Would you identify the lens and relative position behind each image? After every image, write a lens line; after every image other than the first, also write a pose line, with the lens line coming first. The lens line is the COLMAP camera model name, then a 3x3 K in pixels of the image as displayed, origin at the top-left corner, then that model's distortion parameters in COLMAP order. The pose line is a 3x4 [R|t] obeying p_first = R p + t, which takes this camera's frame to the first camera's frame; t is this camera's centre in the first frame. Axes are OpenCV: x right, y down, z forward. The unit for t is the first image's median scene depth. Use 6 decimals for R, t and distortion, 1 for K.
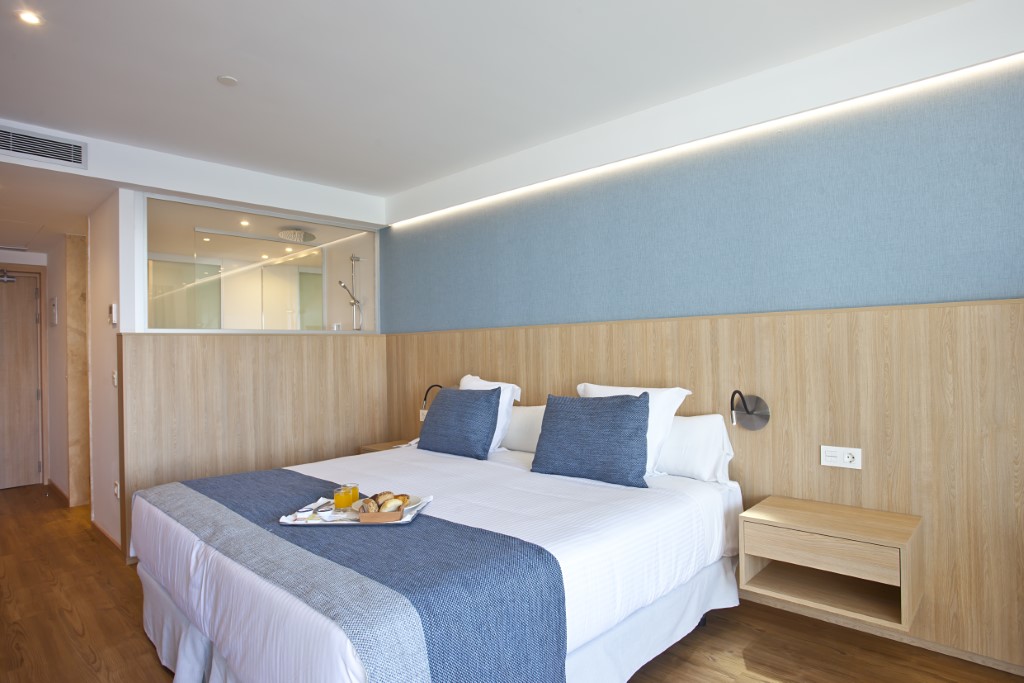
lens RADIAL K [[576.8, 0, 542.2], [0, 576.8, 345.3], [0, 0, 1]] dist [-0.025151, 0.003600]
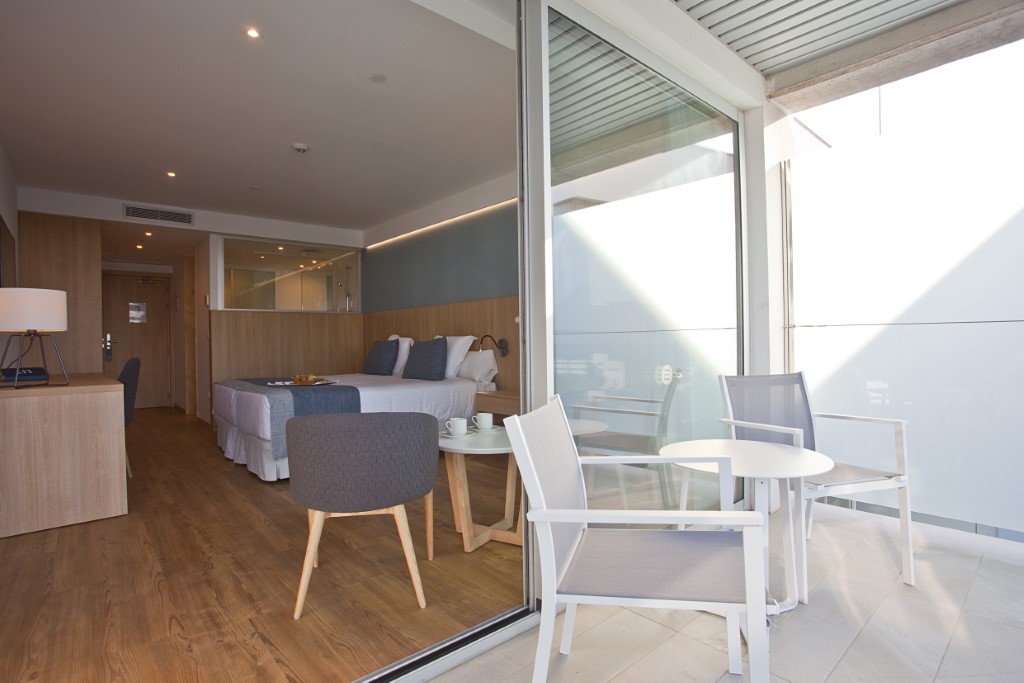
lens RADIAL K [[507.2, 0, 510.4], [0, 507.2, 341.5], [0, 0, 1]] dist [-0.019425, 0.006304]
pose [[0.992621, 0.006639, -0.121076, 0.372230], [-0.005212, 0.999913, 0.012098, 0.045601], [0.121146, -0.011377, 0.992569, -0.447934]]
